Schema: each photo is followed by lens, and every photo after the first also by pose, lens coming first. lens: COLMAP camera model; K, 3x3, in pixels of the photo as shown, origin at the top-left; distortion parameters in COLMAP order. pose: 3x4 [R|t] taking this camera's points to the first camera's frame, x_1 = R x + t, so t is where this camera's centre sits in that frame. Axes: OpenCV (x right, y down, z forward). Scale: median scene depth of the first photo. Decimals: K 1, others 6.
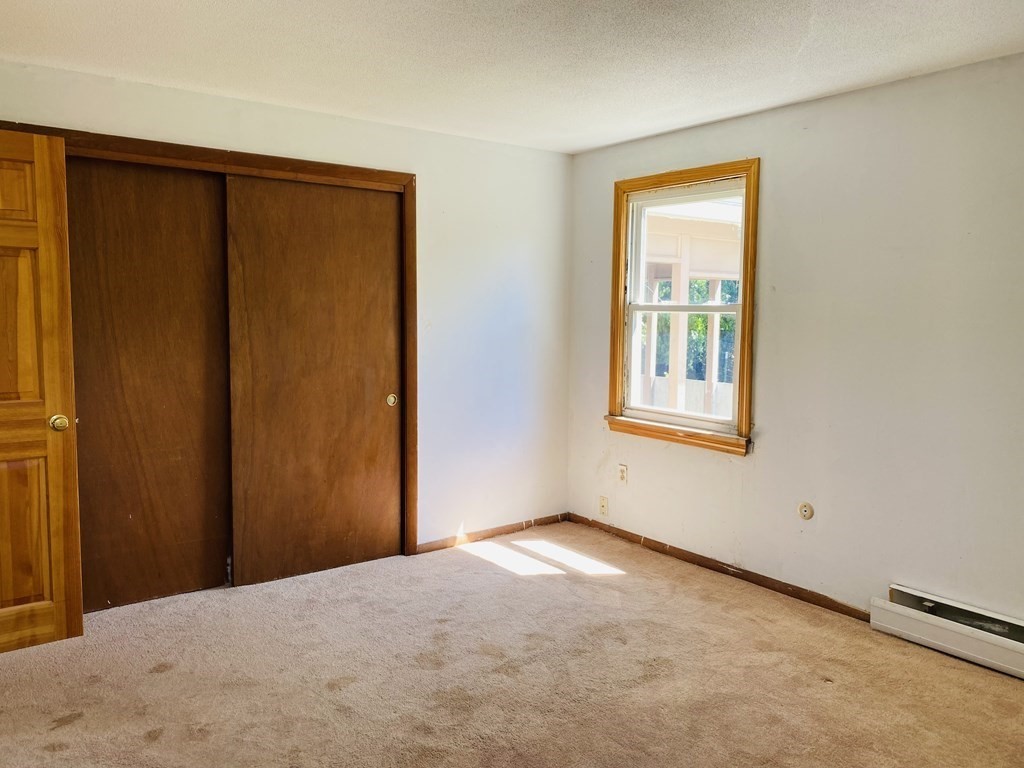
lens RADIAL K [[784.2, 0, 505.9], [0, 784.2, 381.5], [0, 0, 1]] dist [0.058396, -0.067752]
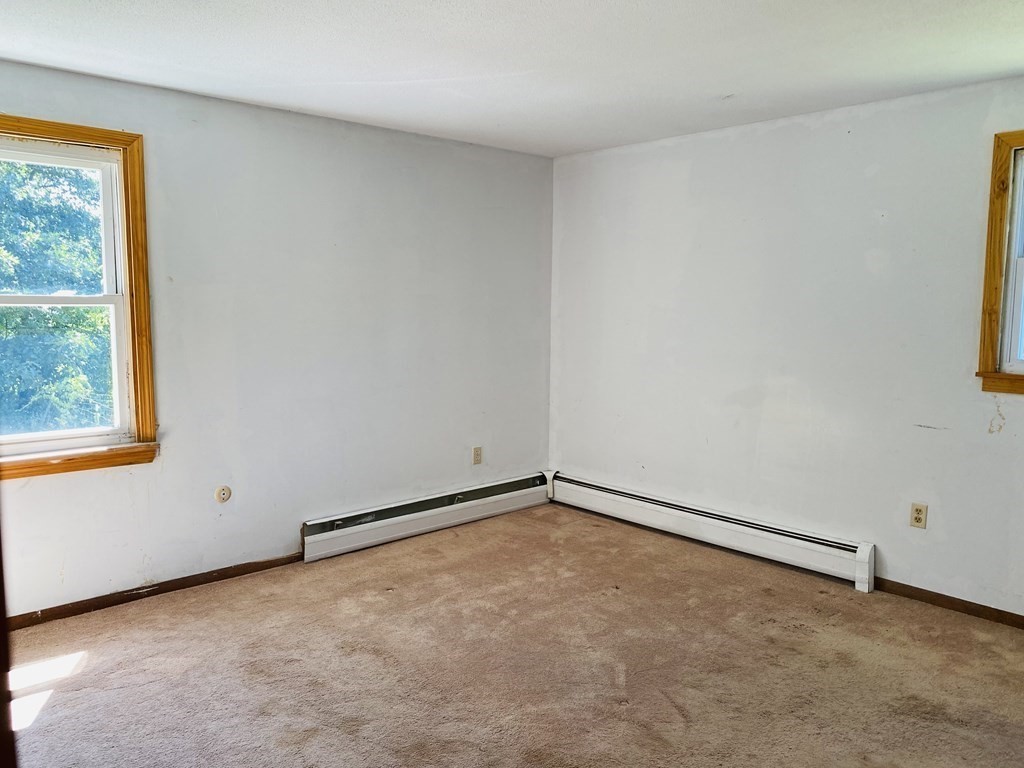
lens RADIAL K [[784.2, 0, 508.3], [0, 784.2, 381.2], [0, 0, 1]] dist [0.058396, -0.067752]
pose [[-0.089123, -0.119751, 0.988796, -0.688876], [0.081490, 0.988541, 0.127065, -0.088321], [-0.992681, 0.091902, -0.078344, 0.712693]]
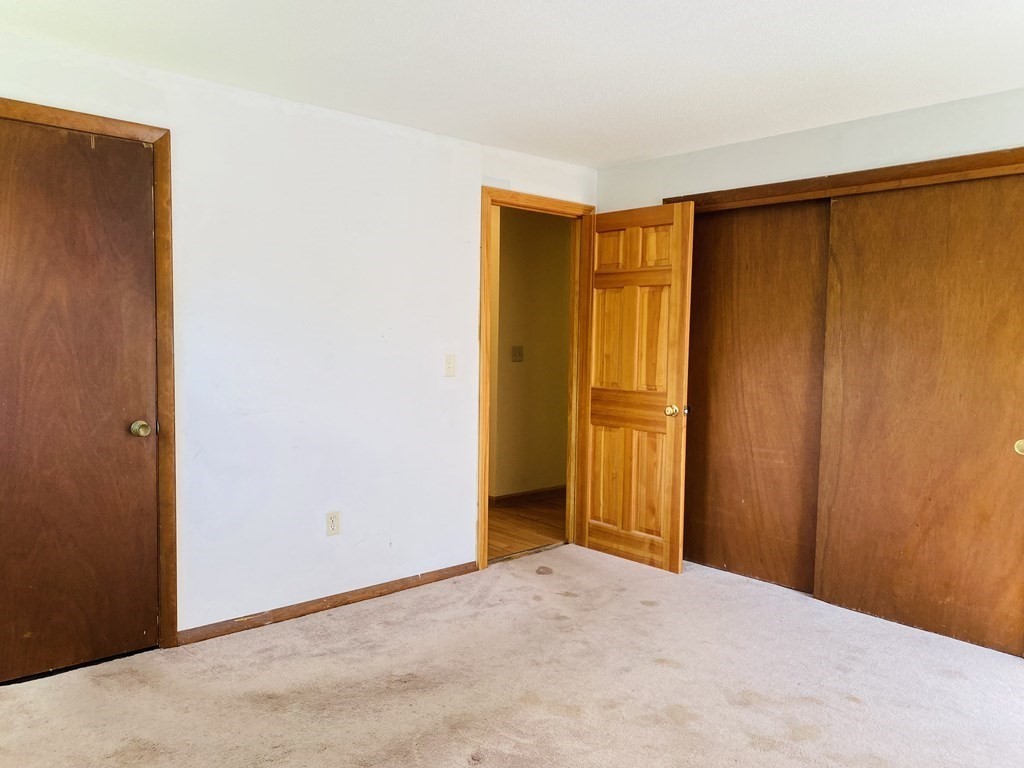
lens RADIAL K [[784.2, 0, 509.5], [0, 784.2, 390.4], [0, 0, 1]] dist [0.058396, -0.067752]
pose [[0.097911, 0.062301, -0.993243, 0.656352], [-0.108876, 0.992719, 0.051535, -0.019049], [0.989222, 0.103095, 0.103981, 0.501221]]
